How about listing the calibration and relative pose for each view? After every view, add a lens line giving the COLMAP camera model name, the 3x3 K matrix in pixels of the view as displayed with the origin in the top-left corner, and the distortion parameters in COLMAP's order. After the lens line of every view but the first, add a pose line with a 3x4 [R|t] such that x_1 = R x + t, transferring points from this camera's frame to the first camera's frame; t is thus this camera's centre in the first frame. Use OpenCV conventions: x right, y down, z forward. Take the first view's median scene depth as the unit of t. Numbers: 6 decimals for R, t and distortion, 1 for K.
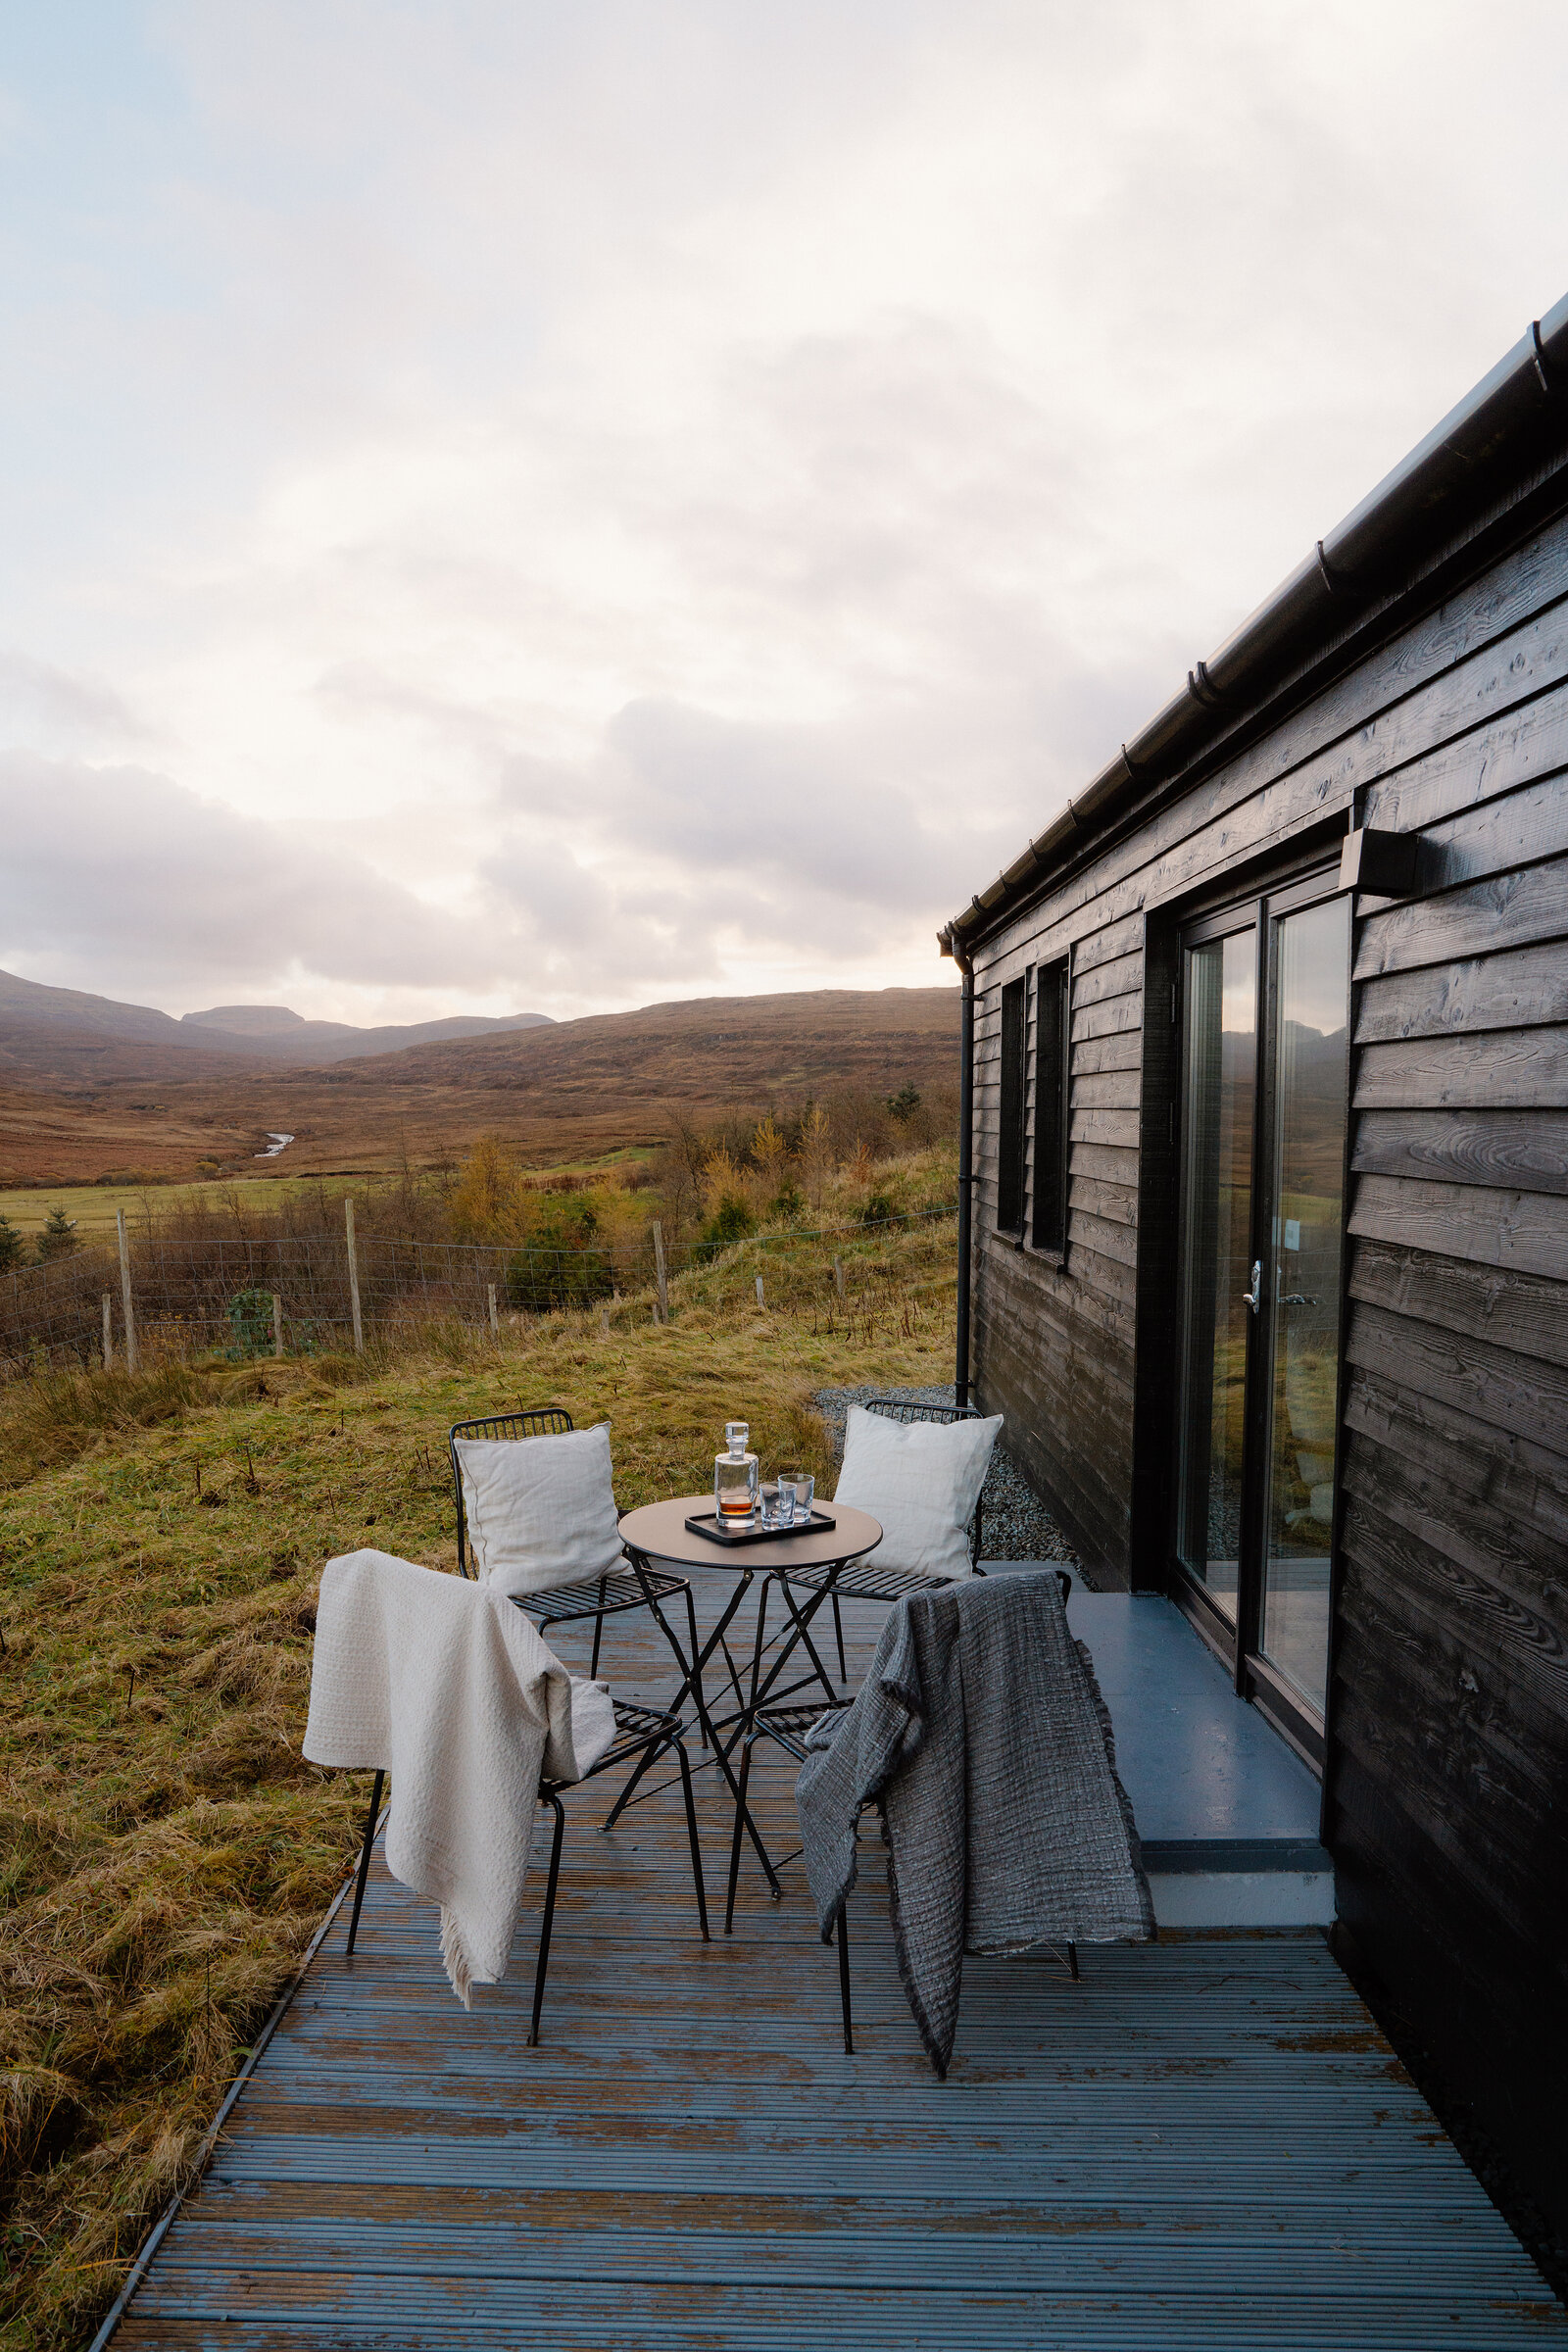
lens RADIAL K [[1715.9, 0, 855.1], [0, 1715.9, 1143.9], [0, 0, 1]] dist [-0.126794, 0.084829]
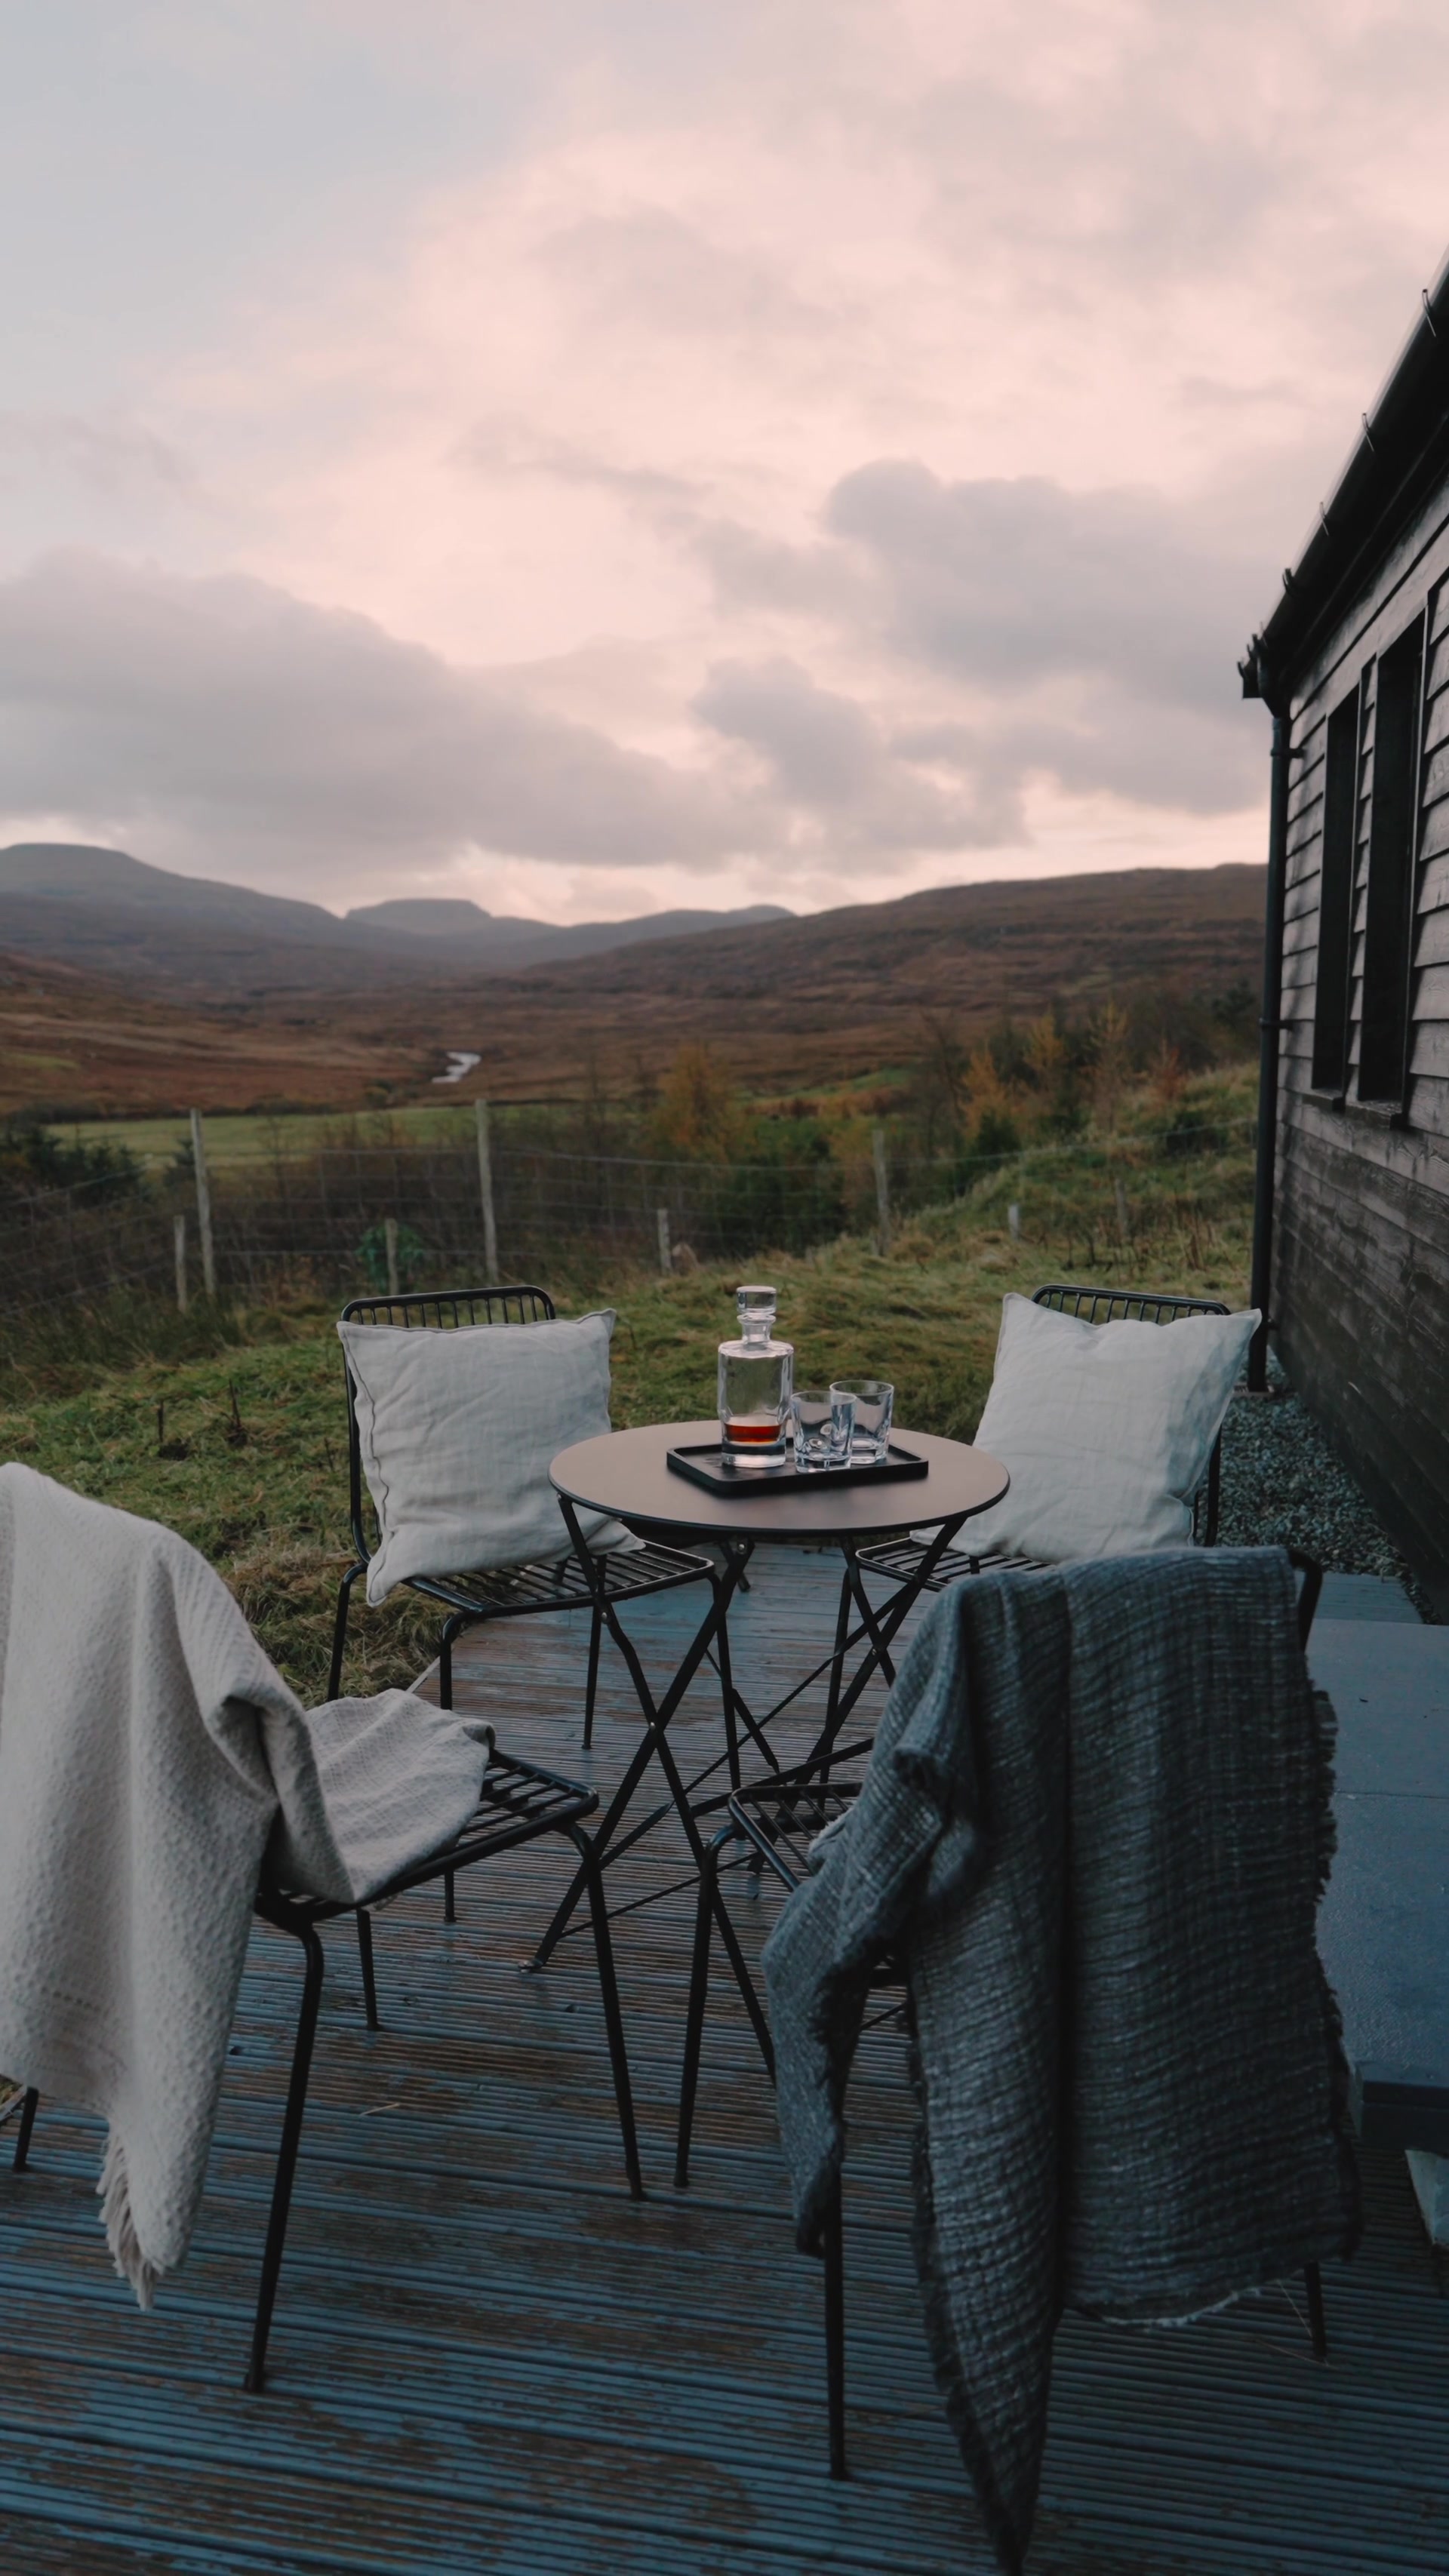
lens RADIAL K [[2114.4, 0, 741.6], [0, 2114.4, 1284.8], [0, 0, 1]] dist [-0.001534, -0.008838]
pose [[0.979487, 0.018789, -0.200630, 0.042598], [0.001359, 0.995005, 0.099816, 0.057098], [0.201503, -0.098042, 0.974569, 0.191191]]
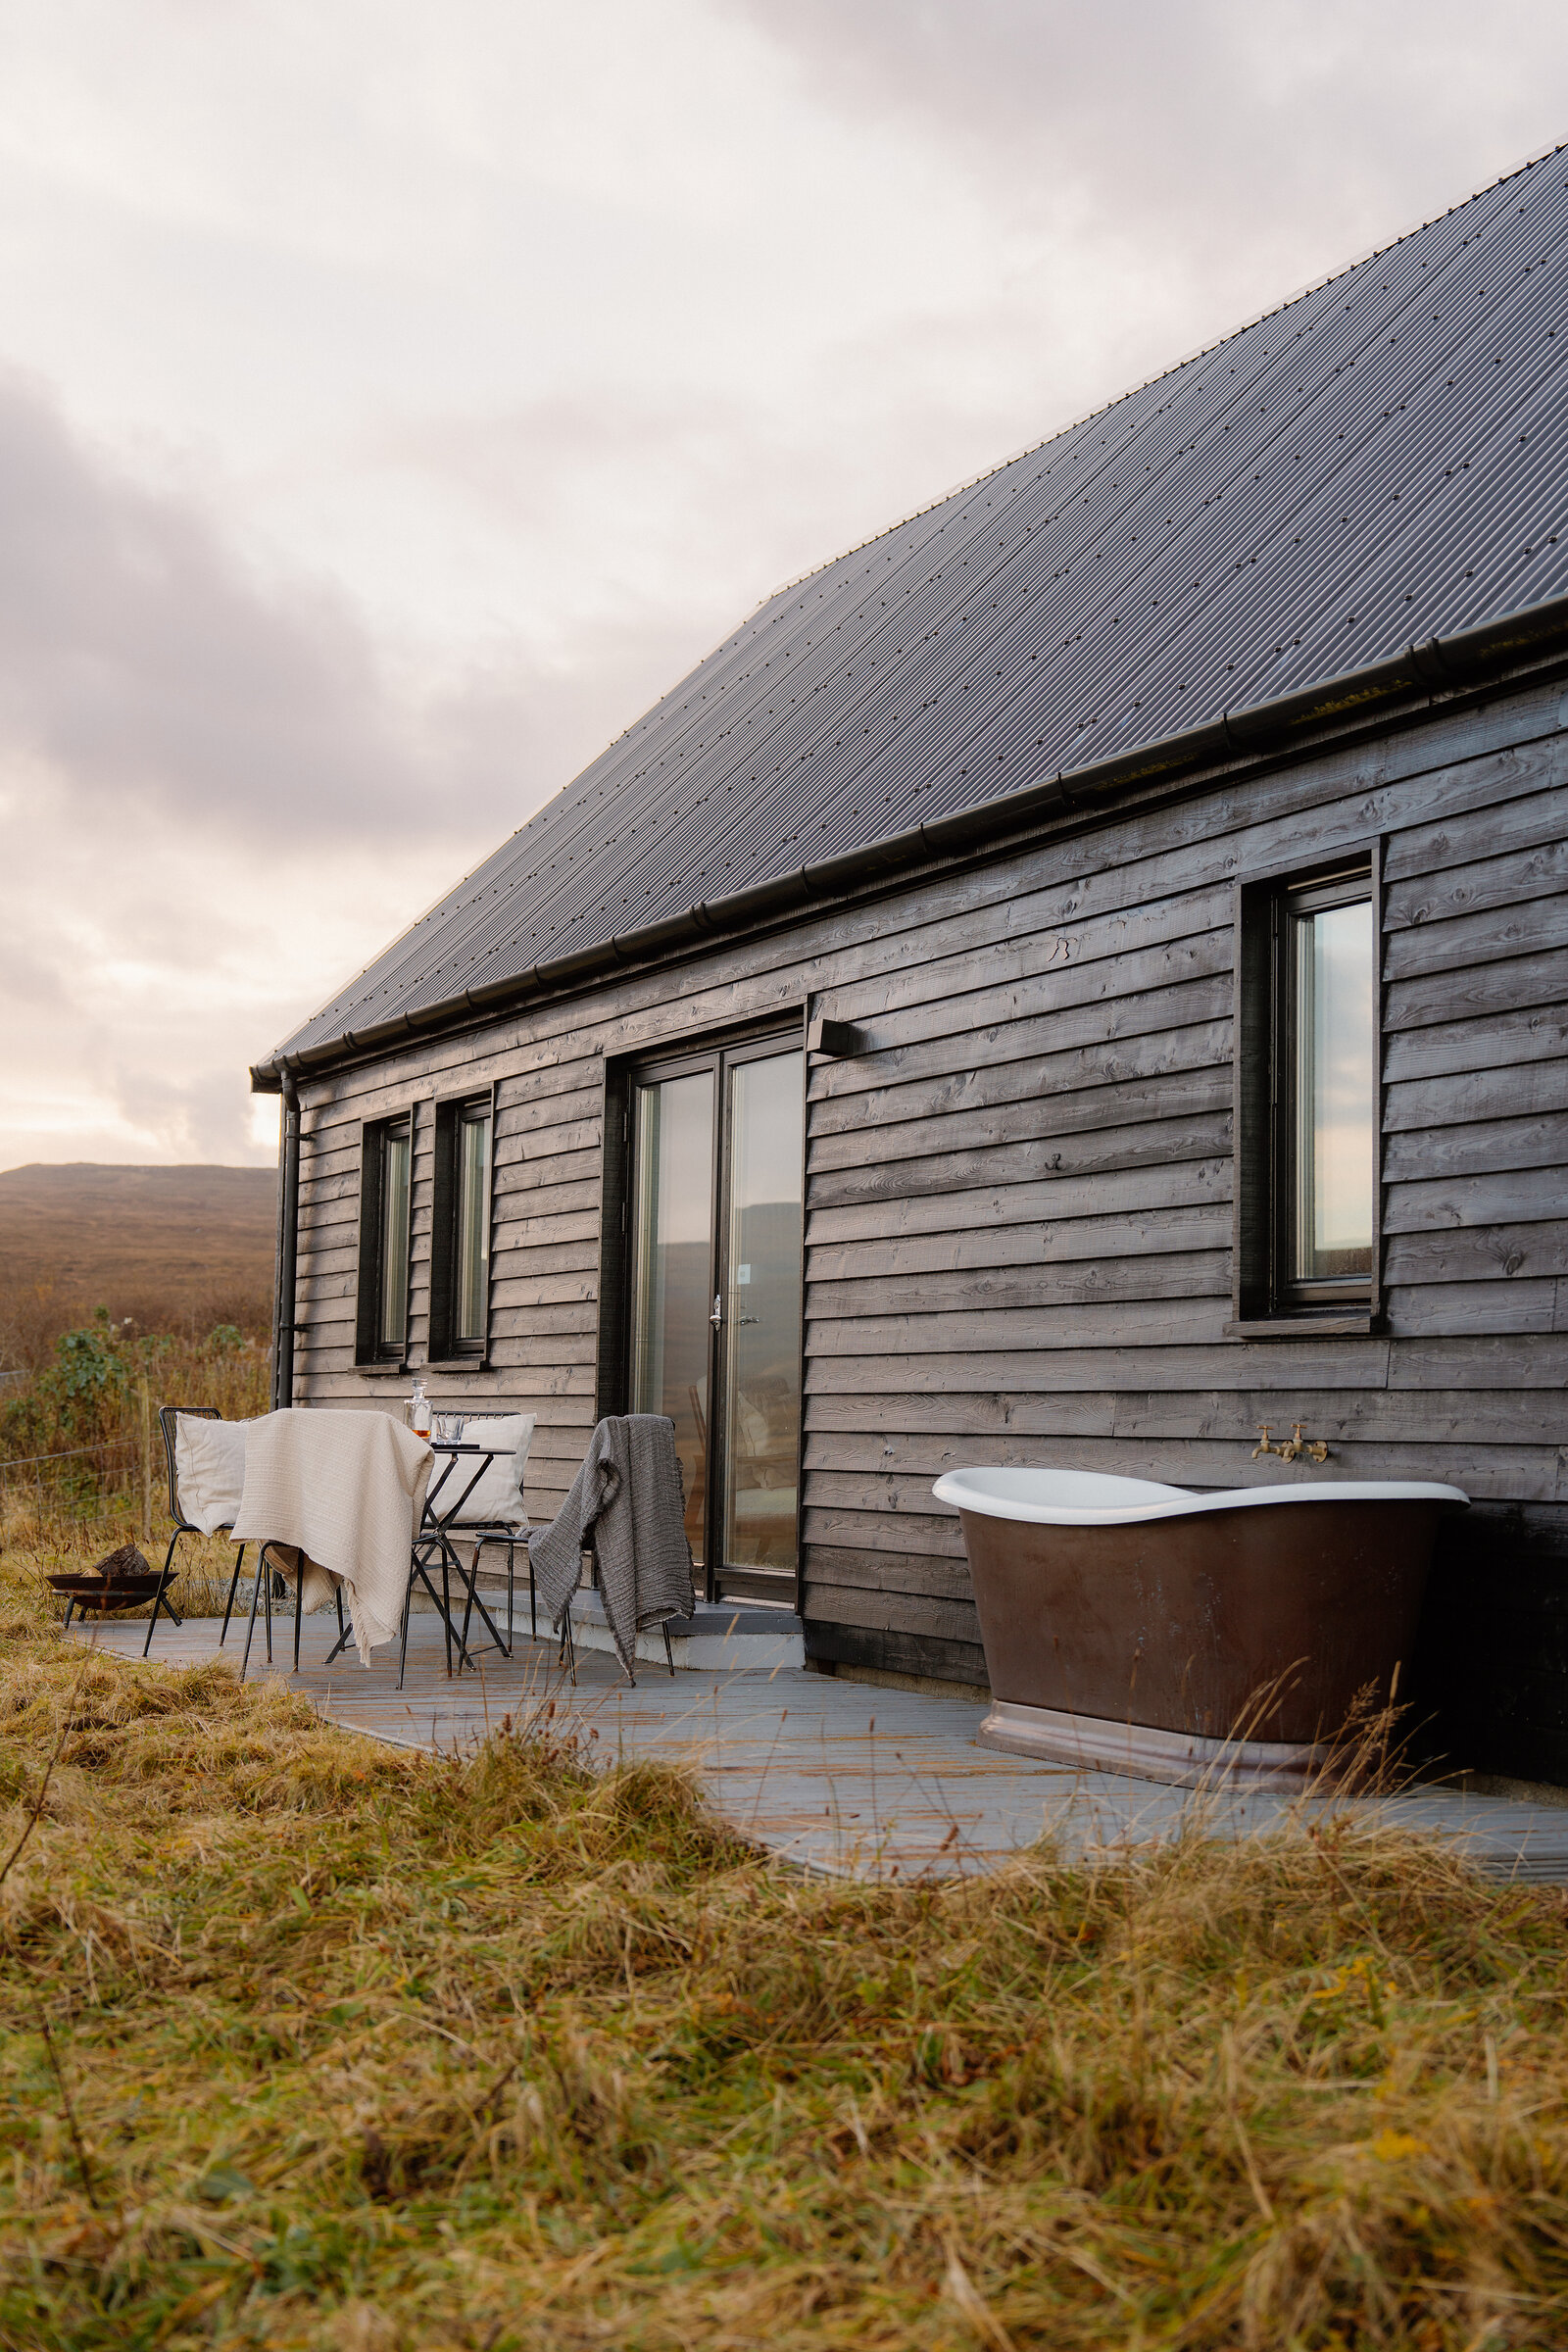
lens RADIAL K [[3158.8, 0, 743.5], [0, 3158.8, 1138.3], [0, 0, 1]] dist [0.125250, -0.011355]
pose [[0.928945, 0.030374, 0.368970, -0.516358], [0.009152, 0.994440, -0.104906, 0.150575], [-0.370105, 0.100828, 0.923502, -1.058805]]
